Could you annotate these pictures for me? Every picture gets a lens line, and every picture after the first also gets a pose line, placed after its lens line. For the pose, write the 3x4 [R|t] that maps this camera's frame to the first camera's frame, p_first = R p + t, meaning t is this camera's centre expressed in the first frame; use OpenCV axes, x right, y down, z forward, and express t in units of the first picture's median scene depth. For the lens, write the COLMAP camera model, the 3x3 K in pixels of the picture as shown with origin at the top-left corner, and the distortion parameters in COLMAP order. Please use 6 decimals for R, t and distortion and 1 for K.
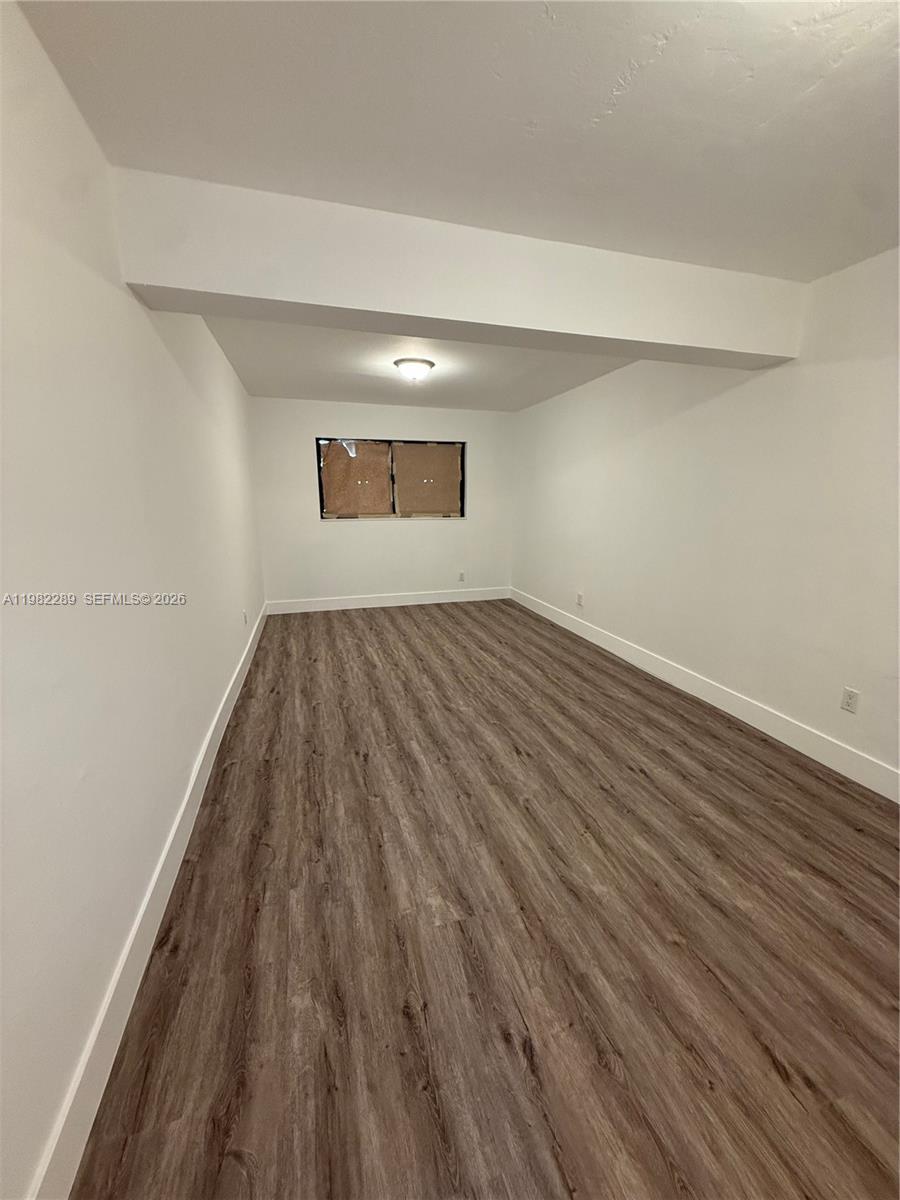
lens RADIAL K [[475.5, 0, 448.5], [0, 475.5, 599.7], [0, 0, 1]] dist [-0.001389, 0.000632]
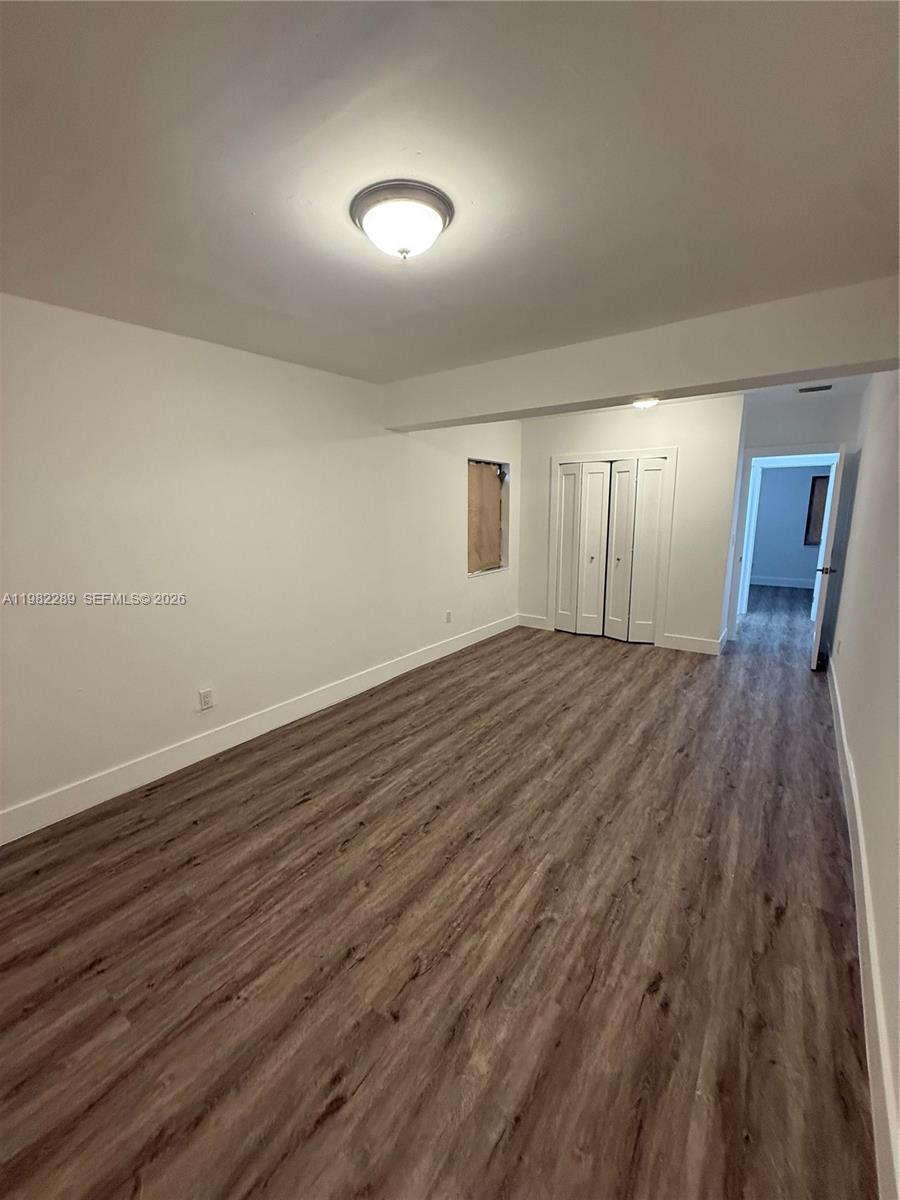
lens RADIAL K [[475.5, 0, 452.1], [0, 475.5, 606.8], [0, 0, 1]] dist [-0.001389, 0.000632]
pose [[-0.610332, -0.164463, 0.774885, -0.527563], [0.182745, 0.922591, 0.339750, -0.375021], [-0.770778, 0.348967, -0.533032, 1.515912]]
